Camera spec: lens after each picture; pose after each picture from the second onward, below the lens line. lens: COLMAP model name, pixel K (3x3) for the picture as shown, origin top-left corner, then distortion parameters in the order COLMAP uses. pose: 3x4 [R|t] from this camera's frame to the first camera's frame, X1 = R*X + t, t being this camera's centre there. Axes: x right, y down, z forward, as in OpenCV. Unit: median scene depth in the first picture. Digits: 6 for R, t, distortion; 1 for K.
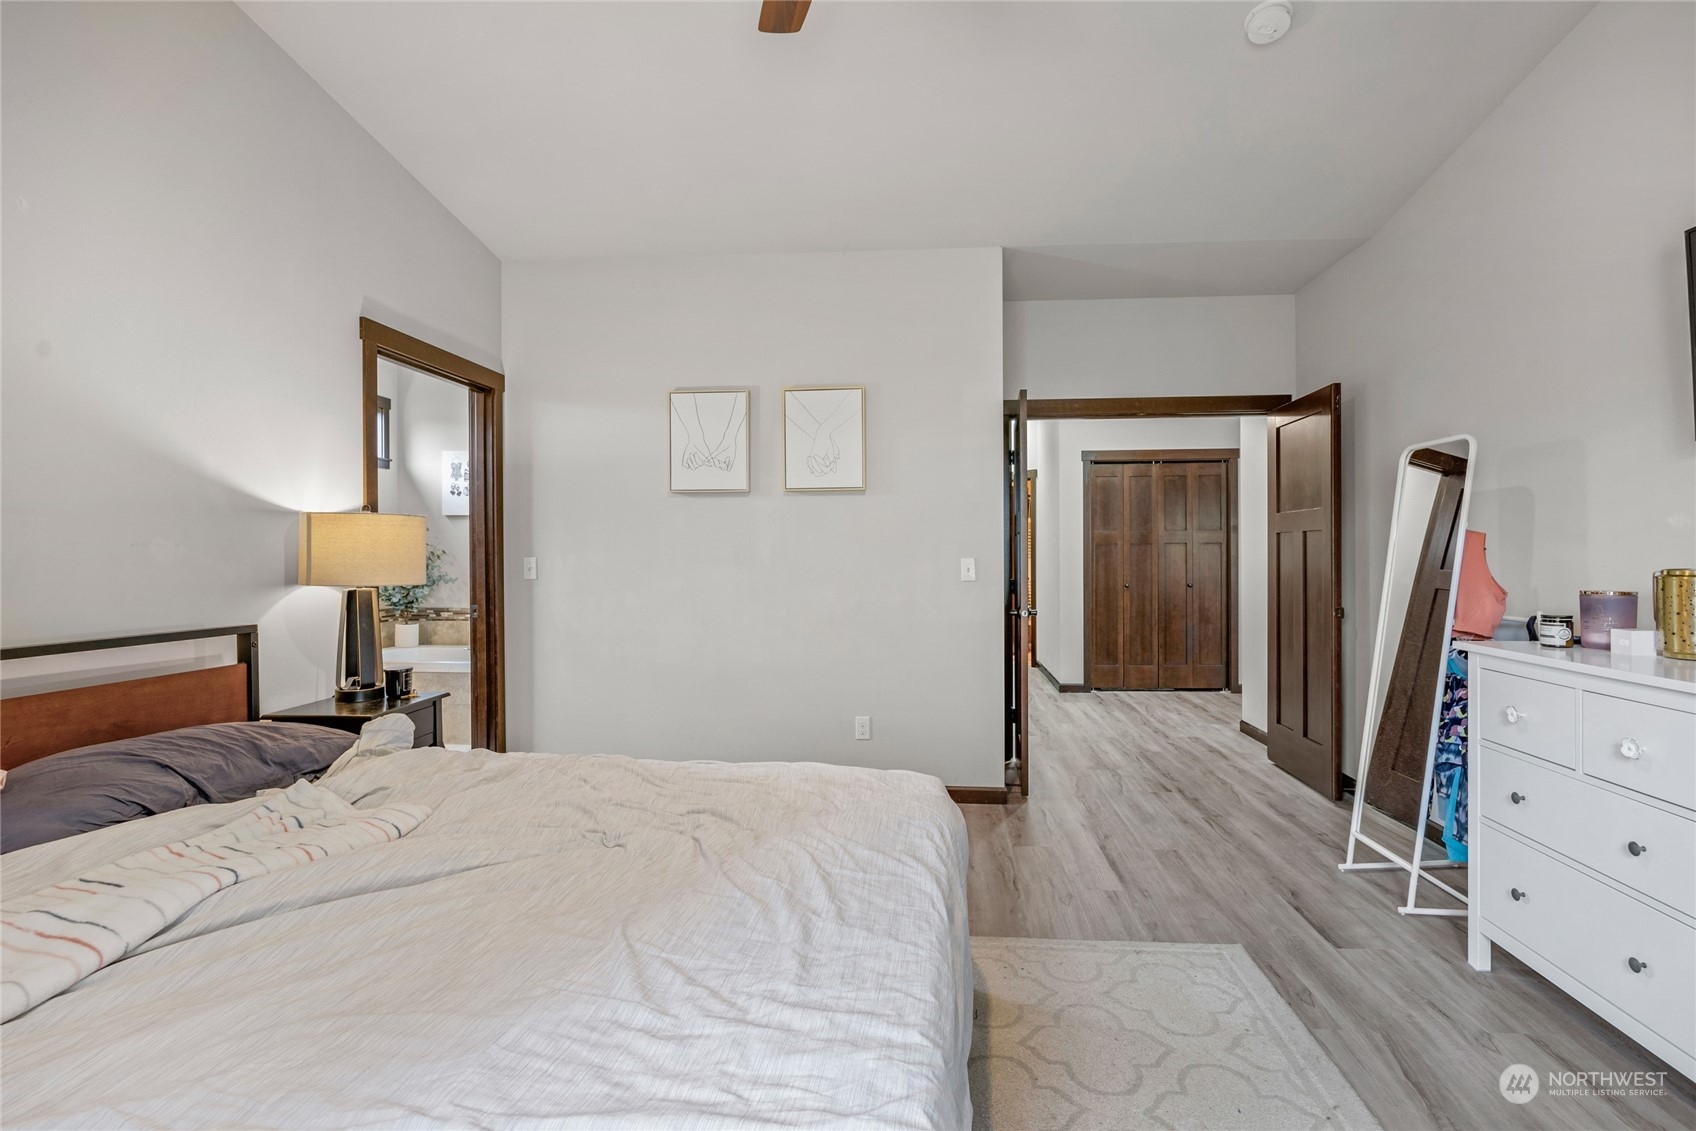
lens RADIAL K [[752.8, 0, 857.2], [0, 752.8, 561.3], [0, 0, 1]] dist [-0.003439, -0.000085]
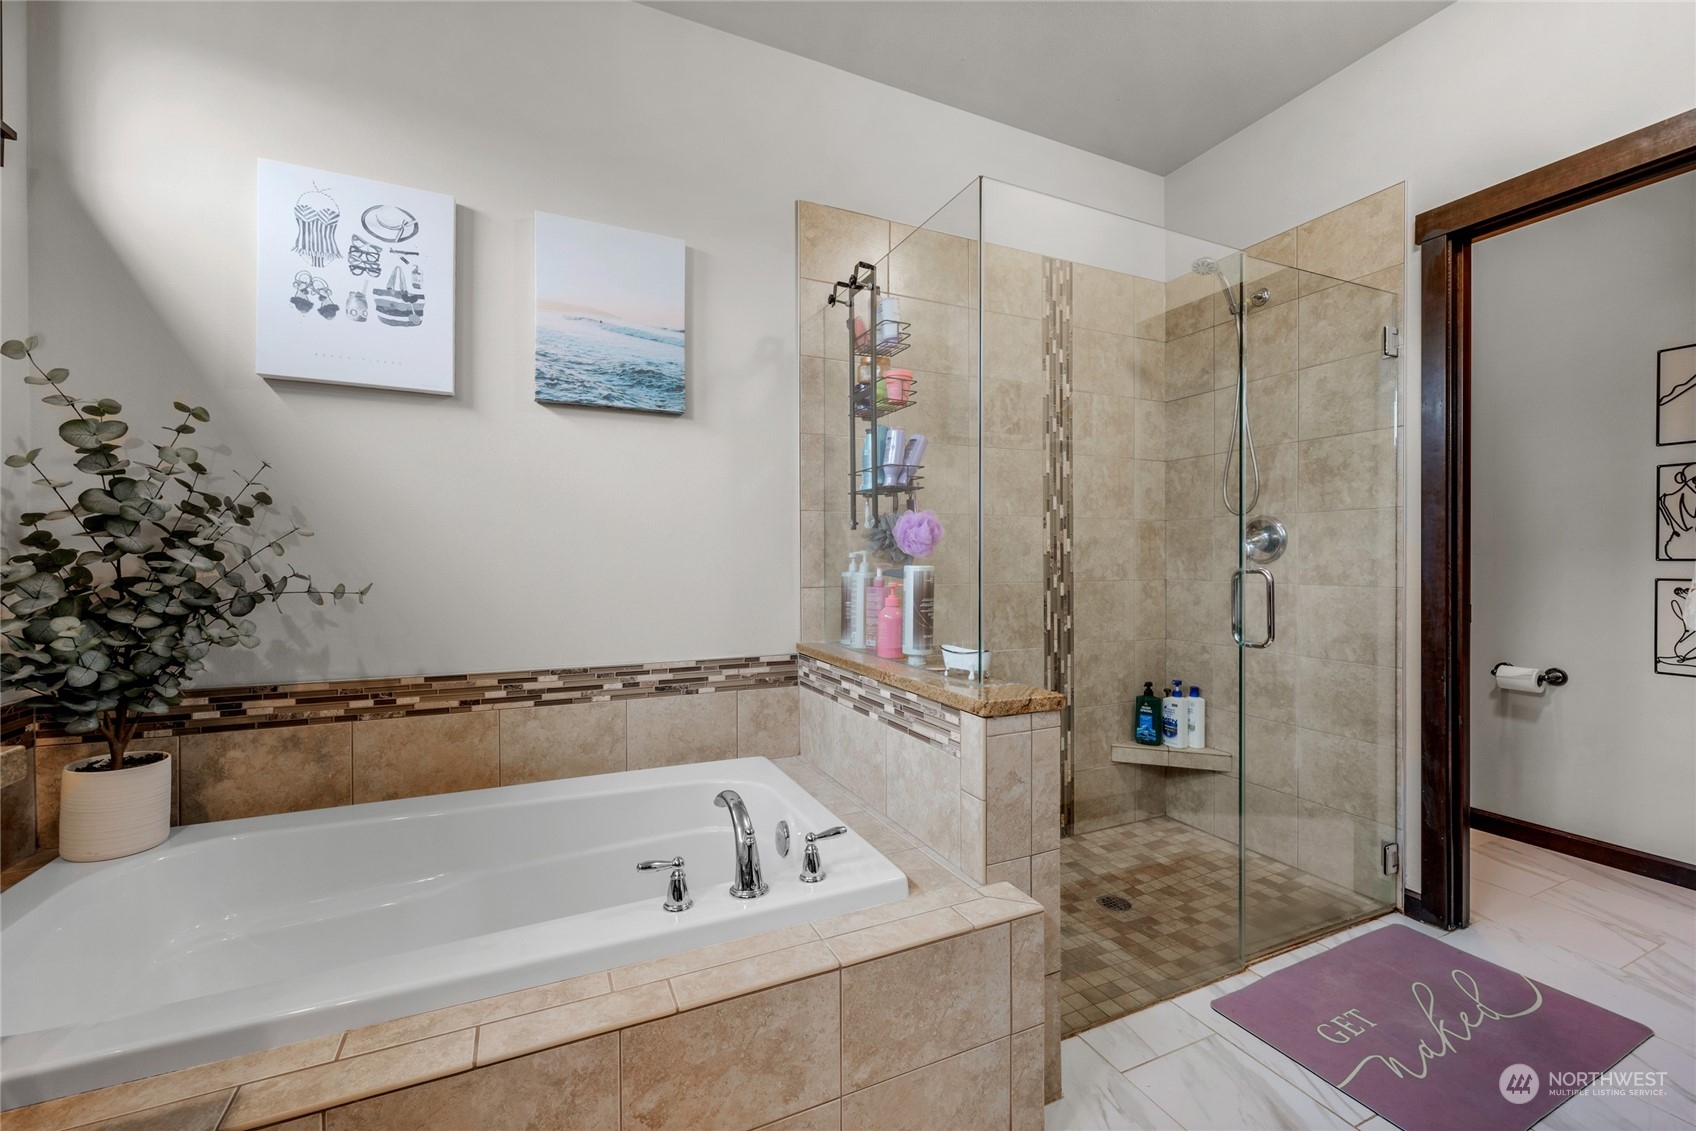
lens RADIAL K [[697.5, 0, 848.9], [0, 697.5, 563.3], [0, 0, 1]] dist [0.000316, 0.000049]
pose [[0.866337, -0.001260, 0.499459, -0.486318], [0.002204, 0.999997, -0.001301, 0.014222], [-0.499455, 0.002228, 0.866337, 0.645509]]
